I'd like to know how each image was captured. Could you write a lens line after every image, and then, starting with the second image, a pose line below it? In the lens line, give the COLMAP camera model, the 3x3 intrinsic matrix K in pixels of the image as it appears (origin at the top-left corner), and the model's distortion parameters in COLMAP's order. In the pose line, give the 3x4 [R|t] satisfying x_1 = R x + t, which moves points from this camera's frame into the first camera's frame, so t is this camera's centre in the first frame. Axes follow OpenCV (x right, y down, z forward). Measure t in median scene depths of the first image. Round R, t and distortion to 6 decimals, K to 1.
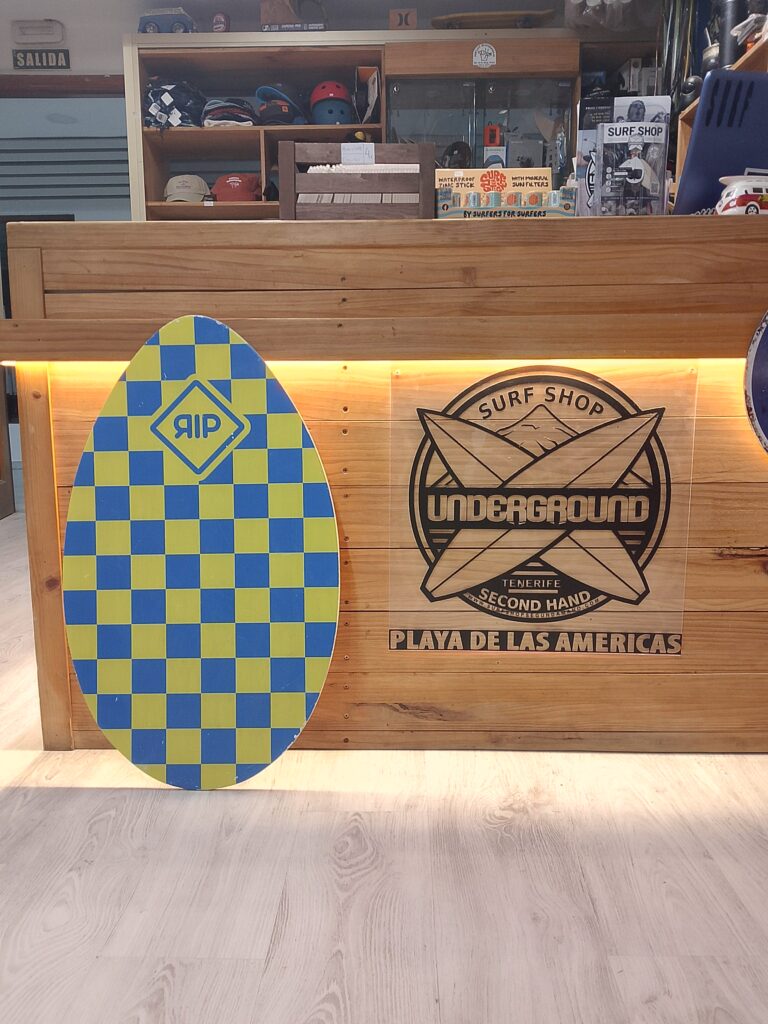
lens RADIAL K [[770.8, 0, 385.1], [0, 770.8, 517.0], [0, 0, 1]] dist [0.092387, -0.131136]
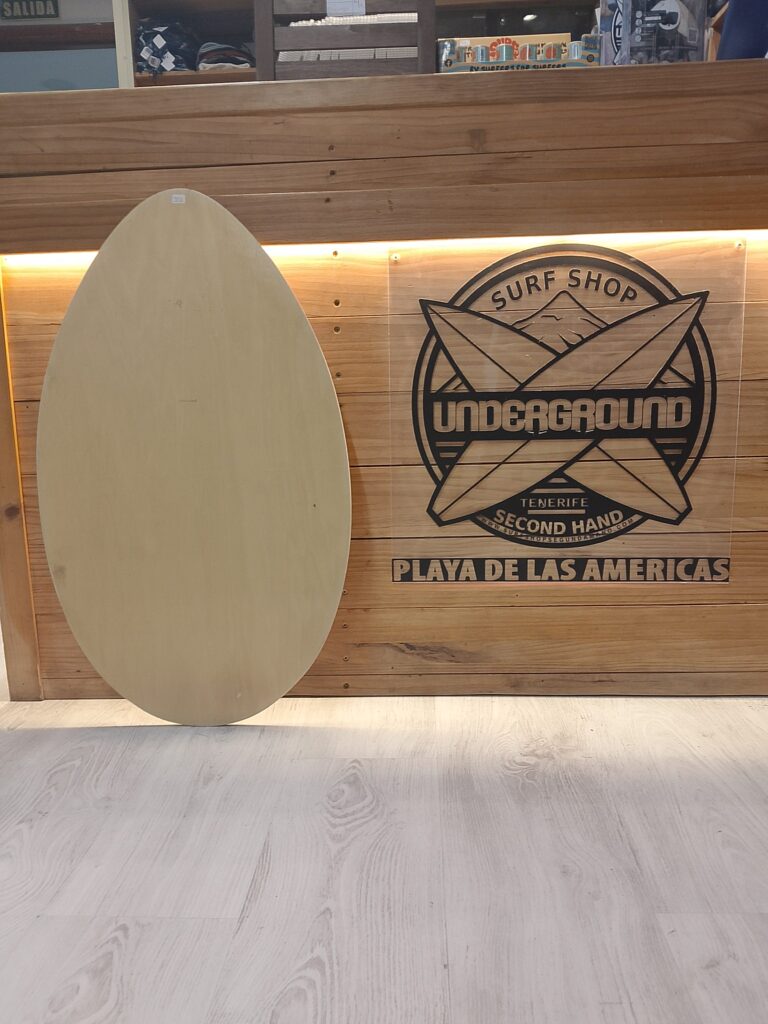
lens RADIAL K [[778.9, 0, 382.5], [0, 778.9, 517.4], [0, 0, 1]] dist [0.083412, -0.128174]
pose [[0.999571, -0.015276, -0.025002, 0.017941], [0.015611, 0.999790, 0.013255, 0.089239], [0.024794, -0.013640, 0.999600, 0.118589]]
